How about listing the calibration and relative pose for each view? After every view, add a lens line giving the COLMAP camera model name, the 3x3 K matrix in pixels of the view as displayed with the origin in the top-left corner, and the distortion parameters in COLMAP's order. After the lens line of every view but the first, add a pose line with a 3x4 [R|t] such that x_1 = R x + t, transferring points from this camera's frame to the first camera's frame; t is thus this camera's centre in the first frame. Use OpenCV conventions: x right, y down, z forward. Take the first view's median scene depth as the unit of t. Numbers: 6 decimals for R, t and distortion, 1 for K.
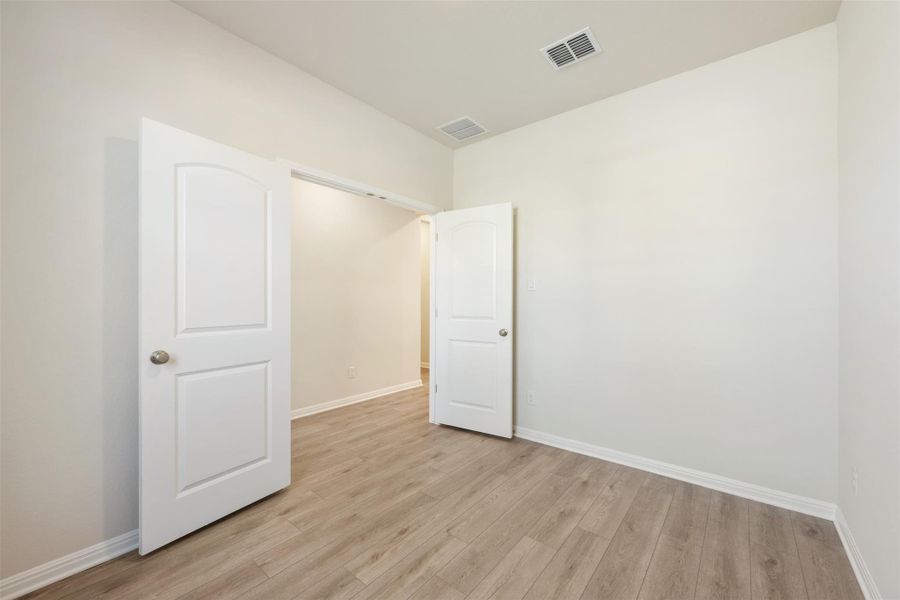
lens RADIAL K [[357.9, 0, 445.0], [0, 357.9, 299.4], [0, 0, 1]] dist [-0.000943, 0.000483]
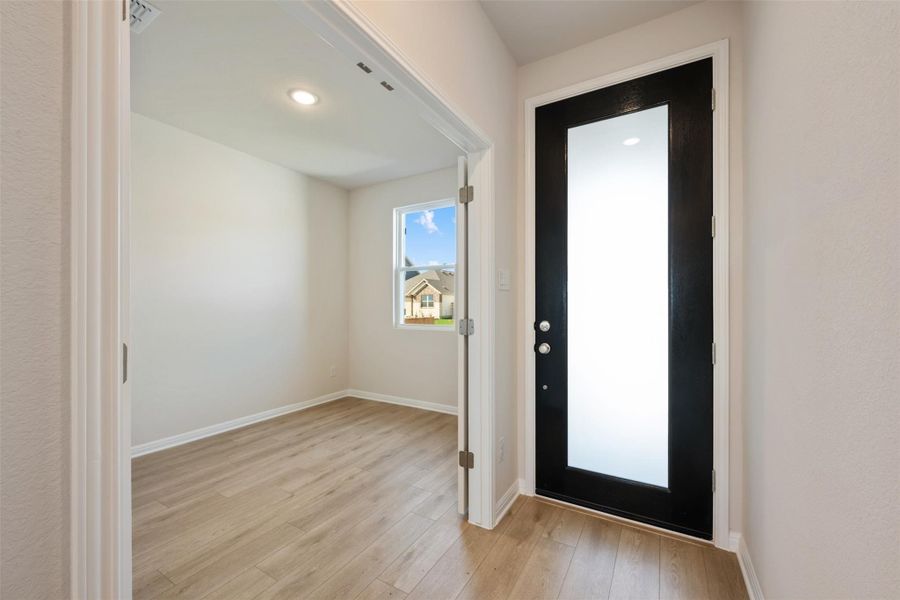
lens RADIAL K [[357.9, 0, 449.6], [0, 357.9, 306.5], [0, 0, 1]] dist [-0.000943, 0.000483]
pose [[-0.987534, -0.002455, -0.157388, -0.318851], [-0.001774, 0.999988, -0.004467, 0.008474], [0.157397, -0.004132, -0.987527, 2.234772]]
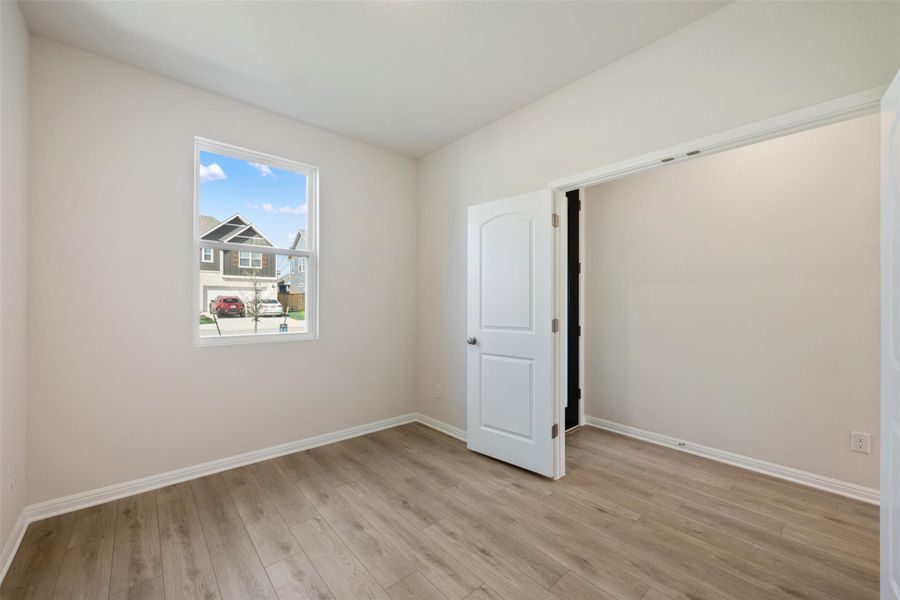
lens RADIAL K [[357.9, 0, 454.7], [0, 357.9, 300.6], [0, 0, 1]] dist [-0.000943, 0.000483]
pose [[-0.152728, -0.008068, -0.988235, 0.826864], [-0.000158, 0.999967, -0.008139, -0.016141], [0.988268, -0.001087, -0.152724, 1.041545]]
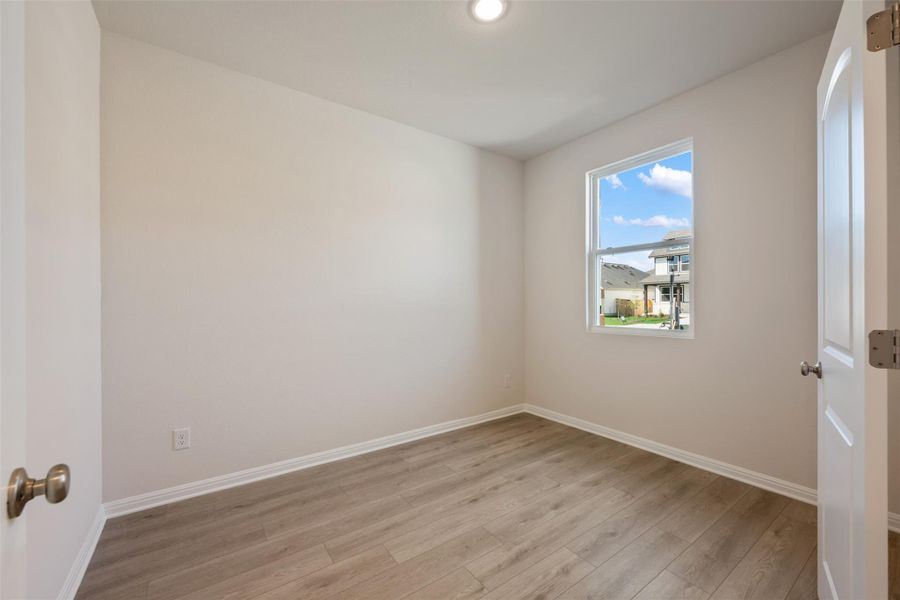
lens RADIAL K [[357.9, 0, 446.1], [0, 357.9, 305.6], [0, 0, 1]] dist [-0.000943, 0.000483]
pose [[-0.964638, 0.001456, 0.263576, -0.123479], [0.001927, 0.999997, 0.001529, 0.009597], [-0.263573, 0.001983, -0.964637, 1.755855]]
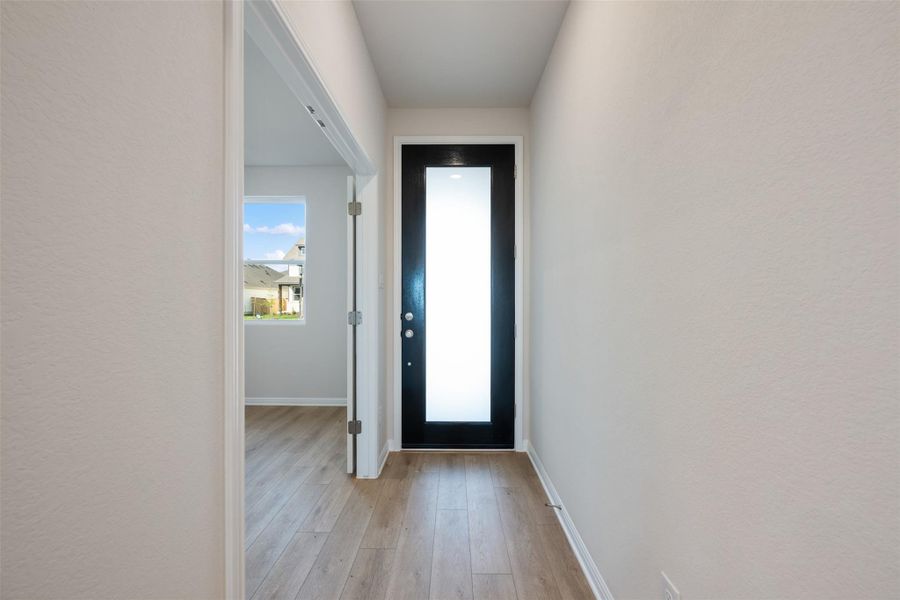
lens RADIAL K [[357.9, 0, 449.1], [0, 357.9, 302.9], [0, 0, 1]] dist [-0.000943, 0.000483]
pose [[-0.776550, -0.000951, -0.630055, 0.008804], [-0.000091, 0.999999, -0.001398, 0.011997], [0.630056, -0.001029, -0.776549, 2.404336]]
